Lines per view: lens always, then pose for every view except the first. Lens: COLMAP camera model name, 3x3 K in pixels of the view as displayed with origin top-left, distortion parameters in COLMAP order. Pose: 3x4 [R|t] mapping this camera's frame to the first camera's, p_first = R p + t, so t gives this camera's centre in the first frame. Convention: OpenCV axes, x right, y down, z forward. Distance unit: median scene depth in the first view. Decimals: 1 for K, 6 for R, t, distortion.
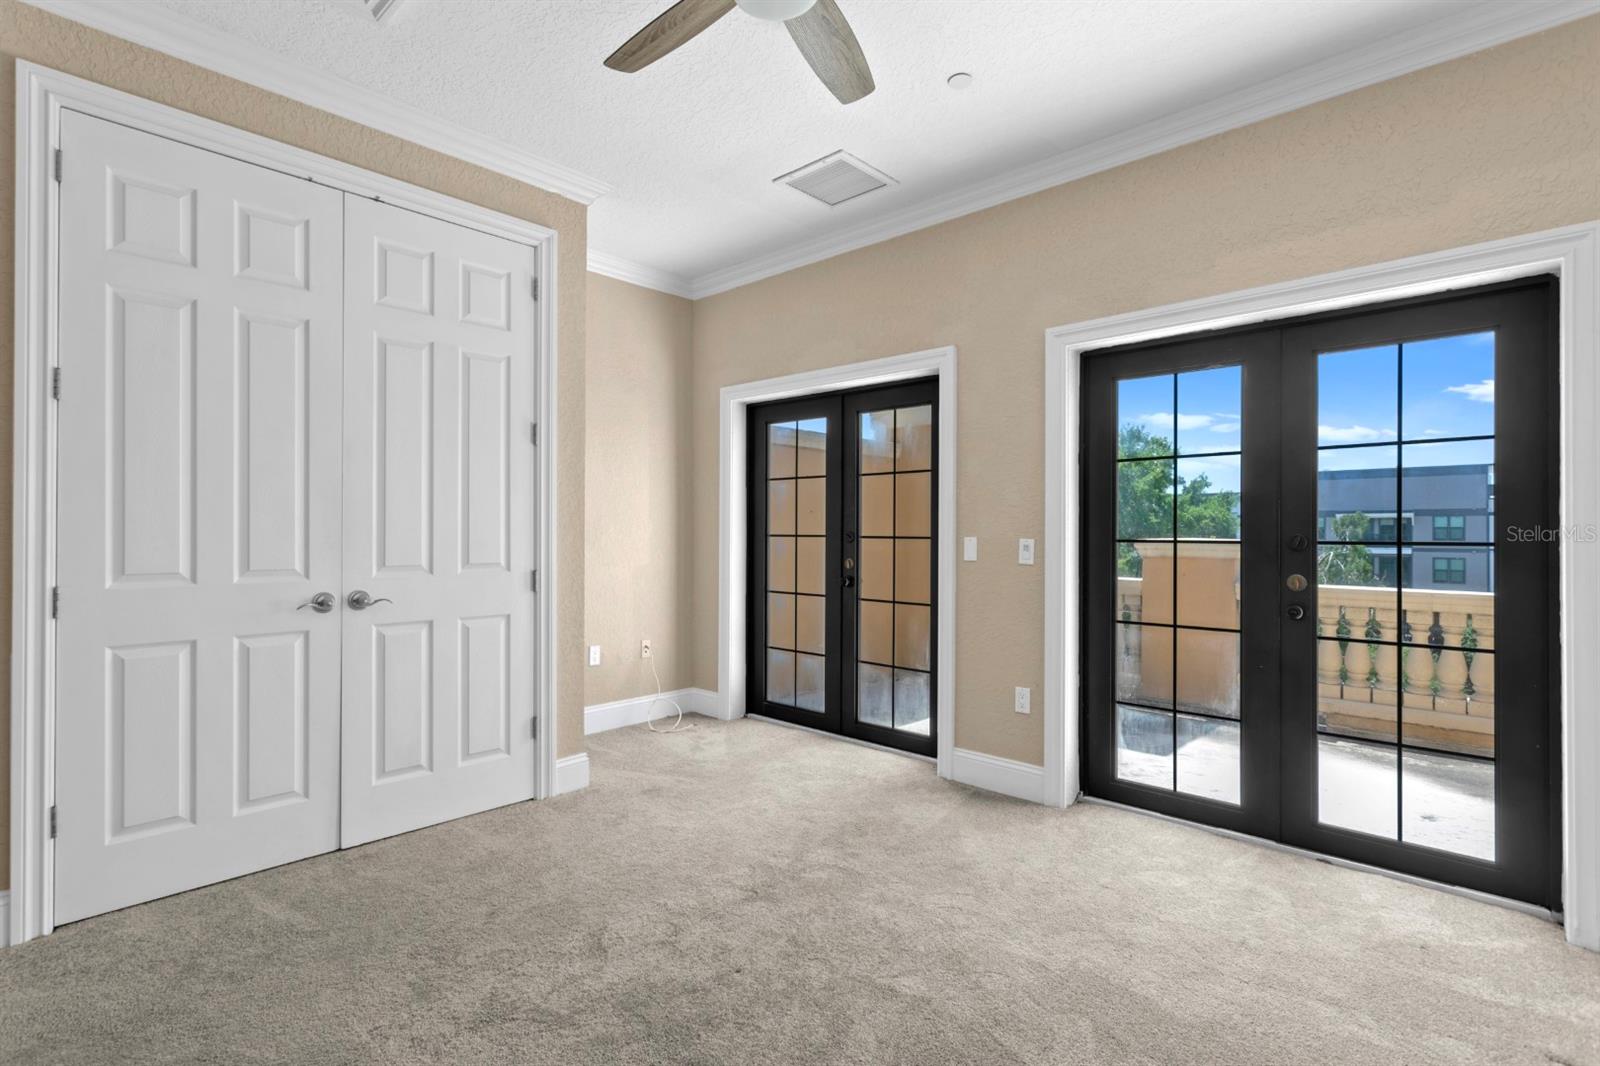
lens RADIAL K [[763.4, 0, 772.7], [0, 763.4, 528.8], [0, 0, 1]] dist [0.010775, 0.000921]
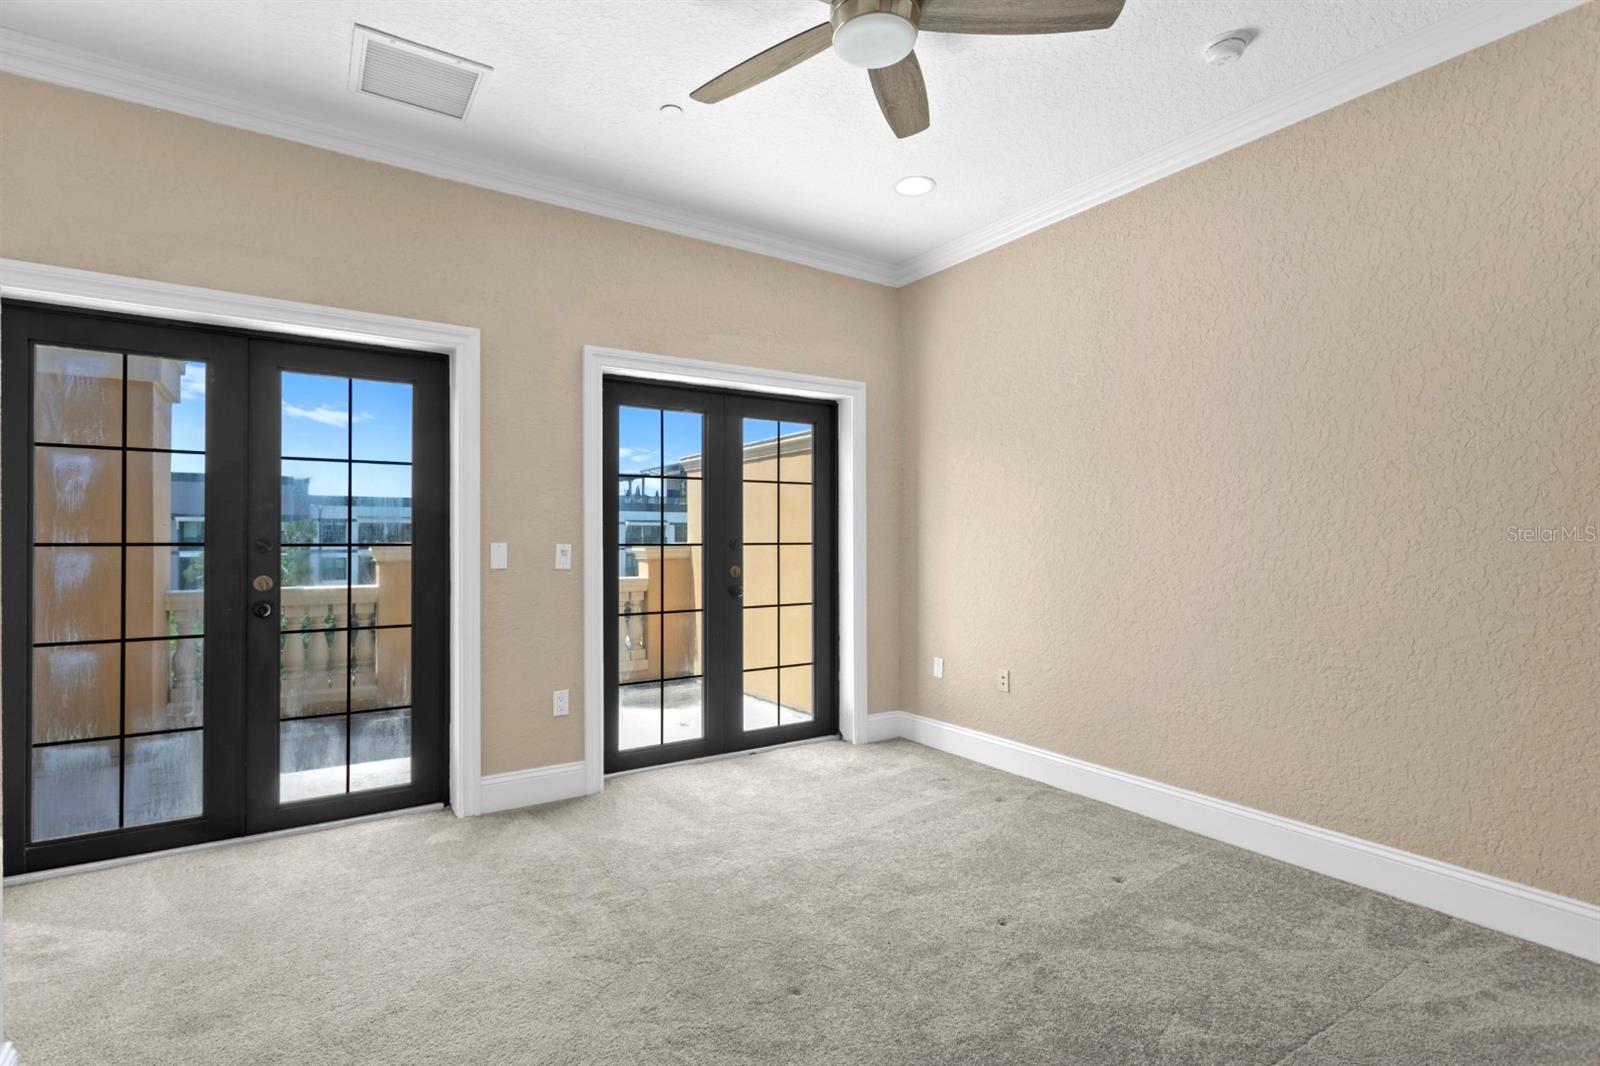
lens RADIAL K [[763.4, 0, 793.8], [0, 763.4, 536.9], [0, 0, 1]] dist [0.010775, 0.000921]
pose [[0.227747, -0.003371, 0.973715, -0.590781], [-0.004701, 0.999979, 0.004562, -0.002638], [-0.973709, -0.005616, 0.227726, 0.468271]]
